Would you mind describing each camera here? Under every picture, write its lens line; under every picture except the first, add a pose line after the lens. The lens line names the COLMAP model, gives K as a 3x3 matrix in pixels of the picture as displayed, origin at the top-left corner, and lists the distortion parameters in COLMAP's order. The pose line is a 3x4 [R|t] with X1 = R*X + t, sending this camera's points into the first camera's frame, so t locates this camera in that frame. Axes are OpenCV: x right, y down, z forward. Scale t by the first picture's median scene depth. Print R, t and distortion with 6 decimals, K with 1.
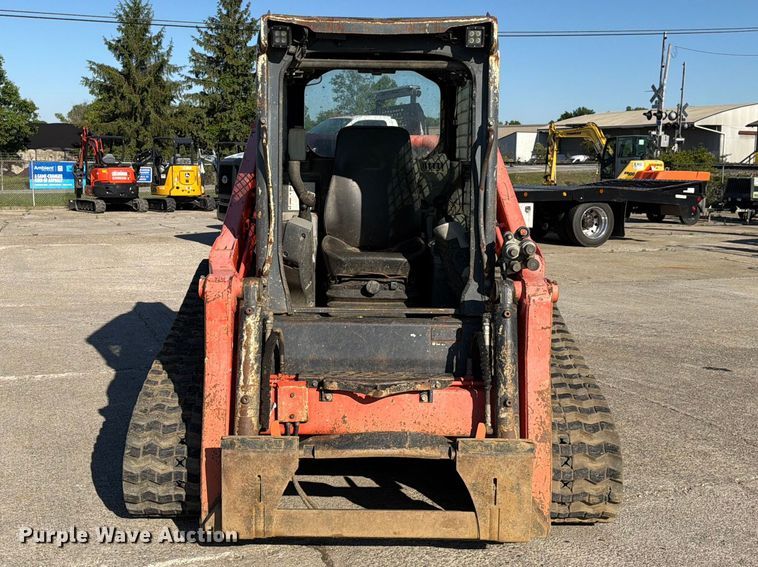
lens RADIAL K [[914.0, 0, 376.6], [0, 914.0, 276.4], [0, 0, 1]] dist [0.077645, 0.000000]
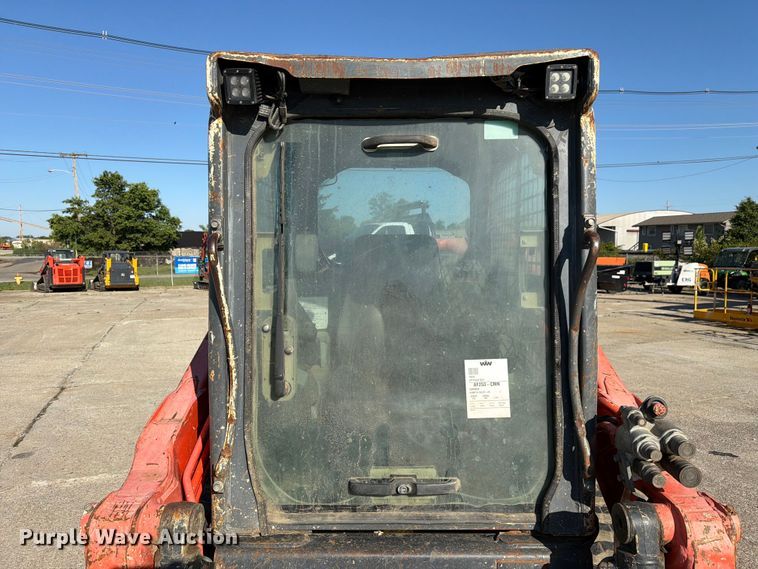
lens RADIAL K [[533.5, 0, 396.4], [0, 533.5, 289.8], [0, 0, 1]] dist [0.007333, -0.002104]
pose [[0.999886, -0.014755, -0.003183, -0.002285], [0.014578, 0.998655, -0.049761, -0.105241], [0.003913, 0.049709, 0.998756, 0.639666]]
